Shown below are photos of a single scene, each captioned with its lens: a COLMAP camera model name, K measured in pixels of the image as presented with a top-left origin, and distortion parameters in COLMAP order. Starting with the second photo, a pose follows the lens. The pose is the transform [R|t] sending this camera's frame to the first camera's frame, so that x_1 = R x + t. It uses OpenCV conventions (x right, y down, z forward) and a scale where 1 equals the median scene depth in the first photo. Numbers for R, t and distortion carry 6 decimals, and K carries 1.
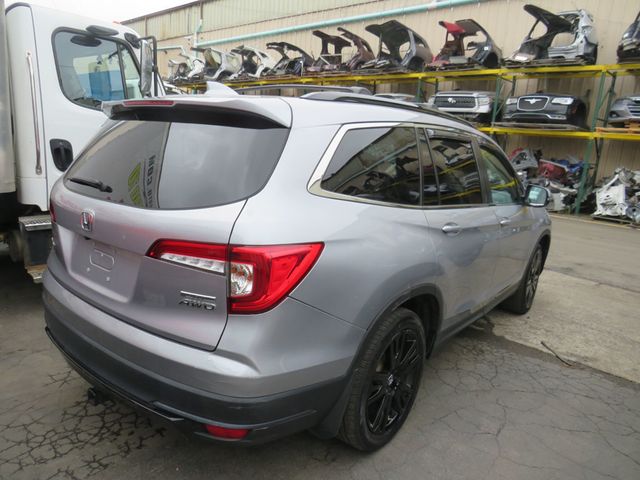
lens RADIAL K [[462.2, 0, 313.3], [0, 462.2, 240.2], [0, 0, 1]] dist [-0.021853, 0.005982]
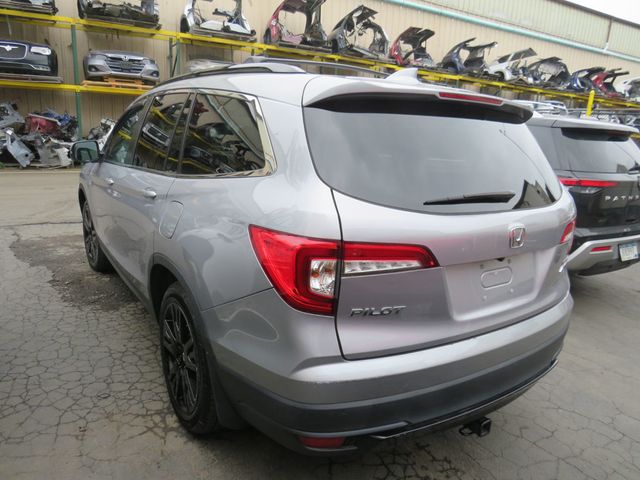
lens RADIAL K [[462.5, 0, 311.2], [0, 462.5, 241.3], [0, 0, 1]] dist [-0.031976, -0.000599]
pose [[0.293703, -0.286727, 0.911881, -0.263902], [0.174381, 0.954017, 0.243811, -0.059820], [-0.939856, 0.087407, 0.330197, 0.199730]]
